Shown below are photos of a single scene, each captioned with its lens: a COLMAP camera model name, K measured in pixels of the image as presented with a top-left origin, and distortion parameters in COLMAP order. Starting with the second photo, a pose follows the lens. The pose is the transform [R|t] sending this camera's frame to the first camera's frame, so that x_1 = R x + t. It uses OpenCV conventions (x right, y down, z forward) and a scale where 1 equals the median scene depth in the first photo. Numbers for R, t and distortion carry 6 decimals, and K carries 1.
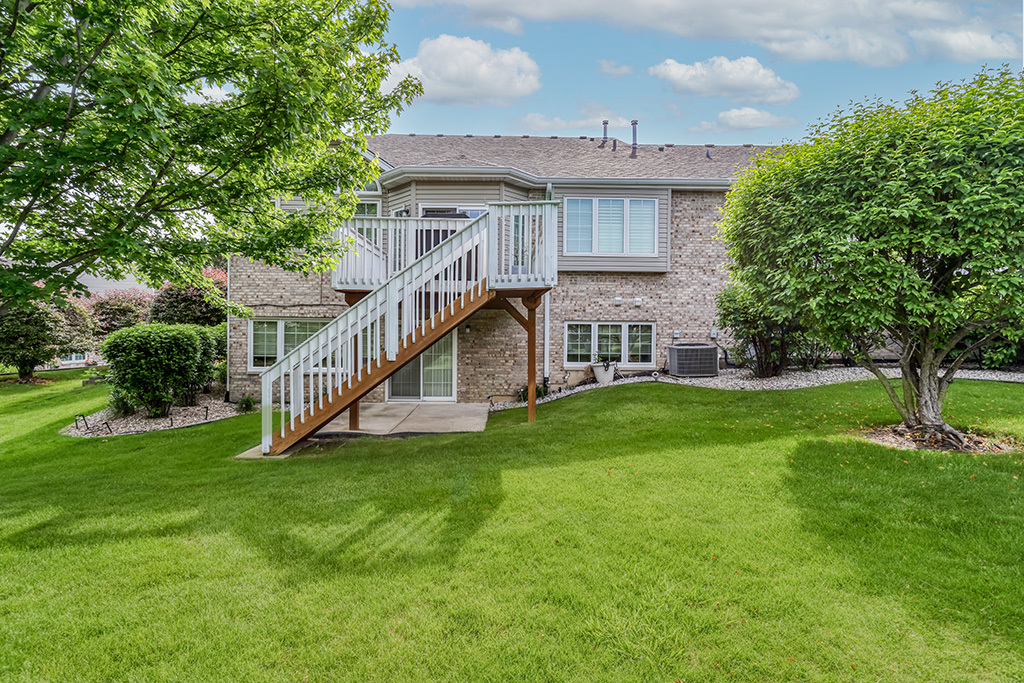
lens RADIAL K [[486.1, 0, 508.1], [0, 486.1, 340.4], [0, 0, 1]] dist [0.000302, 0.000288]
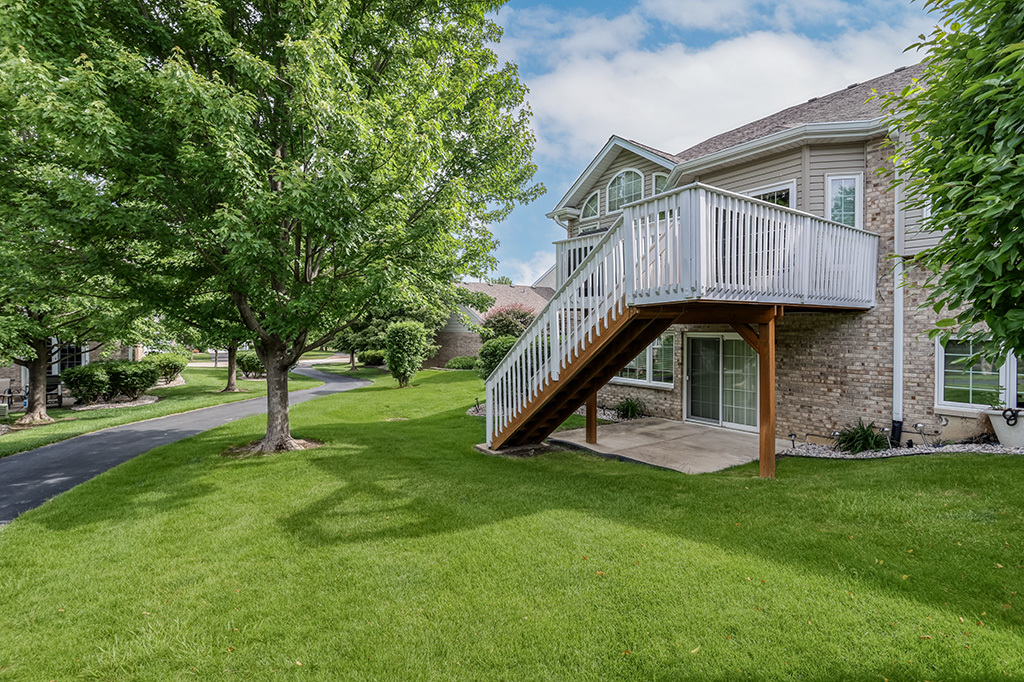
lens RADIAL K [[486.1, 0, 508.4], [0, 486.1, 335.8], [0, 0, 1]] dist [0.000302, 0.000288]
pose [[0.545077, 0.004675, -0.838373, 0.343340], [-0.013226, 0.999908, -0.003023, -0.028964], [0.838282, 0.012736, 0.545089, 0.213068]]
